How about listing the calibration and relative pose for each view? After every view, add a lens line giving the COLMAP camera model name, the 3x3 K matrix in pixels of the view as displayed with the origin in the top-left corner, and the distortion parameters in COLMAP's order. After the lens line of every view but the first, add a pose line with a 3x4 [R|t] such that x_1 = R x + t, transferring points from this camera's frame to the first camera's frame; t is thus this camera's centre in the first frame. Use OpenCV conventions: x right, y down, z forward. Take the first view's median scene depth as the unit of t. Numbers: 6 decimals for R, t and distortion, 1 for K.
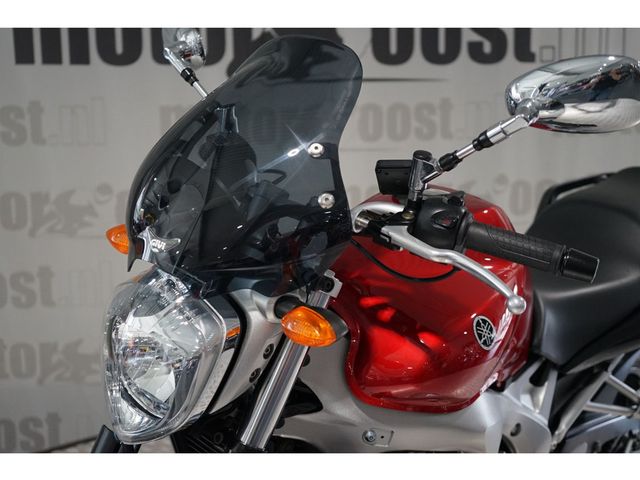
lens RADIAL K [[837.1, 0, 329.4], [0, 837.1, 241.0], [0, 0, 1]] dist [0.011229, 0.003187]
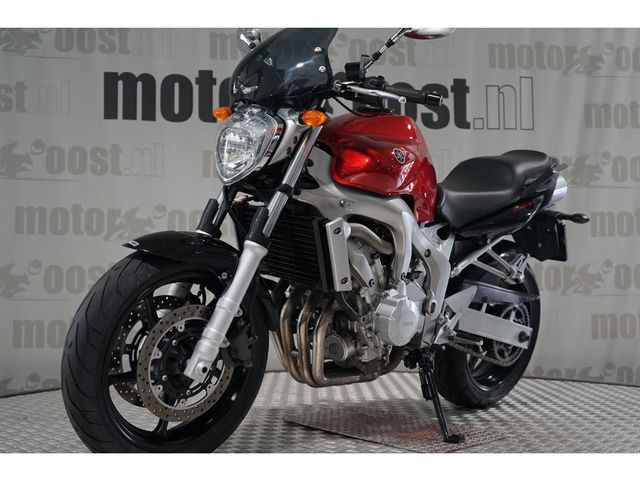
lens RADIAL K [[837.1, 0, 329.4], [0, 837.1, 241.0], [0, 0, 1]] dist [0.011229, 0.003187]
pose [[0.999926, 0.008074, 0.009103, -0.001093], [-0.006097, 0.979899, -0.199399, 0.531739], [-0.010530, 0.199328, 0.979876, -0.702668]]
